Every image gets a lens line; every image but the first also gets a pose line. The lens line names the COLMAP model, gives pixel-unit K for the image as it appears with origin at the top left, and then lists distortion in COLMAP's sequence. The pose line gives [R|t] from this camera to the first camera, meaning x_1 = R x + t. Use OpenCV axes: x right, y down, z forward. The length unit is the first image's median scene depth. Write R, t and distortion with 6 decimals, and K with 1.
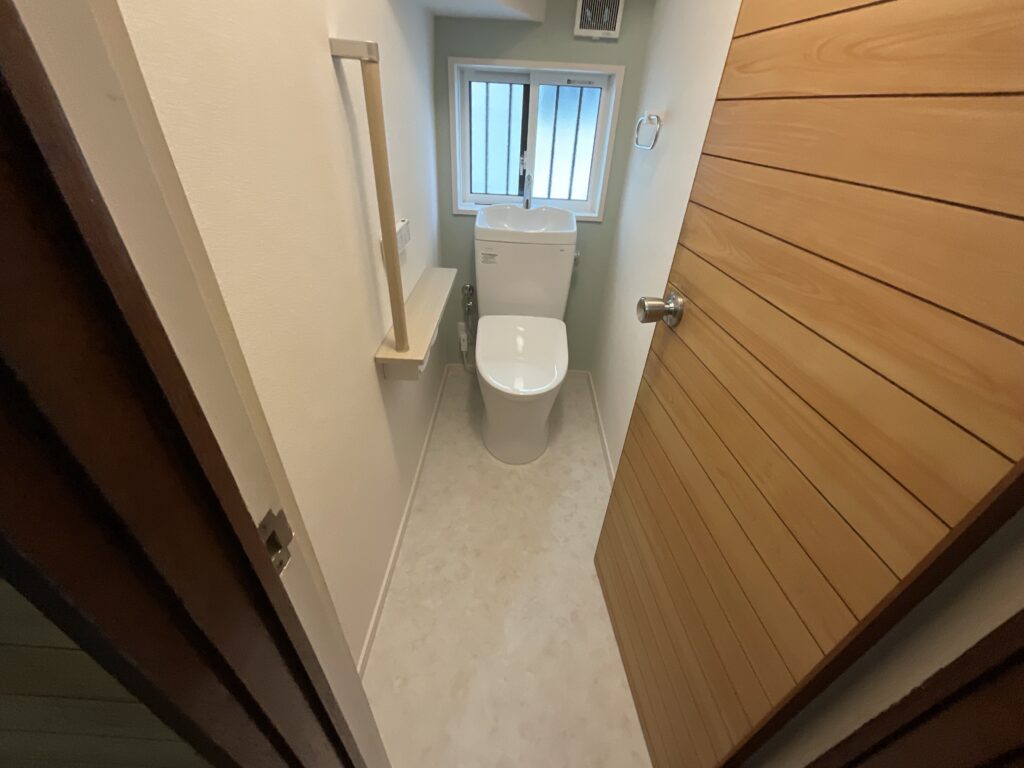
lens RADIAL K [[414.6, 0, 509.1], [0, 414.6, 388.4], [0, 0, 1]] dist [-0.002456, -0.001894]
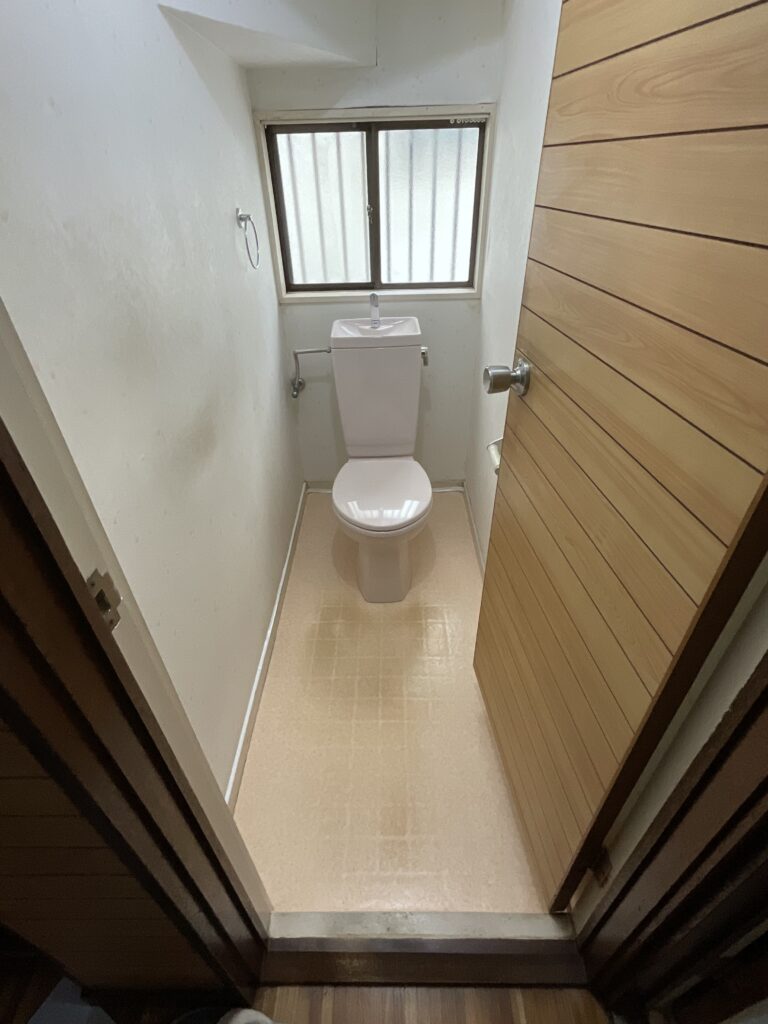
lens RADIAL K [[485.6, 0, 381.2], [0, 485.6, 514.6], [0, 0, 1]] dist [-0.010376, 0.003265]
pose [[0.997572, -0.067138, -0.018530, 0.087824], [0.067705, 0.997195, 0.031896, 0.065748], [0.016336, -0.033073, 0.999319, -0.111328]]
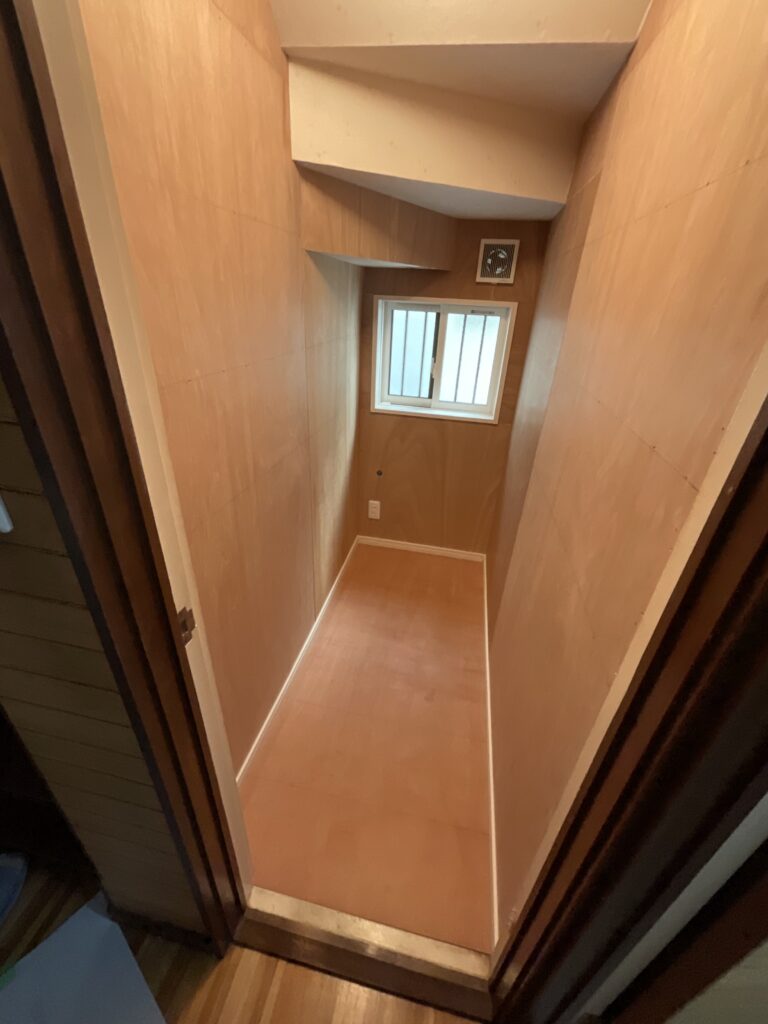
lens RADIAL K [[414.6, 0, 381.6], [0, 414.6, 518.5], [0, 0, 1]] dist [-0.002456, -0.001894]
pose [[0.985872, 0.082193, -0.145950, 0.227331], [-0.097214, 0.990332, -0.098955, -0.002440], [0.136405, 0.111746, 0.984330, -0.324322]]
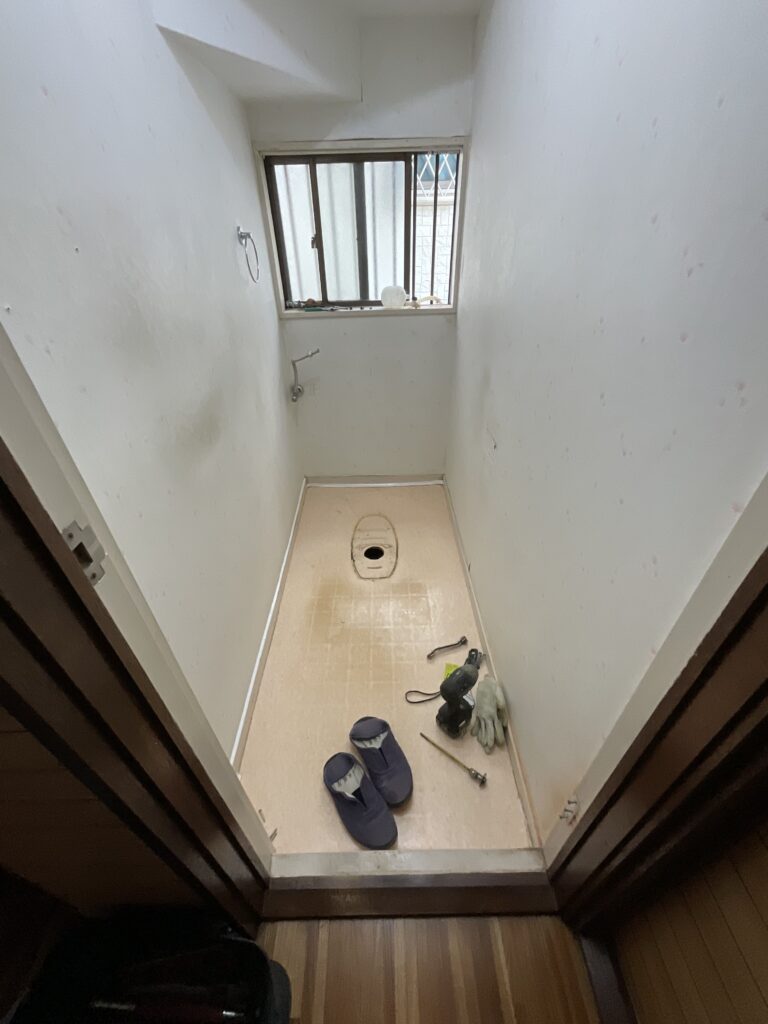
lens RADIAL K [[414.6, 0, 381.7], [0, 414.6, 513.9], [0, 0, 1]] dist [-0.002456, -0.001894]
pose [[0.996936, -0.078220, 0.000233, 0.098587], [0.078146, 0.996109, 0.040750, 0.120516], [-0.003419, -0.040607, 0.999169, -0.042212]]
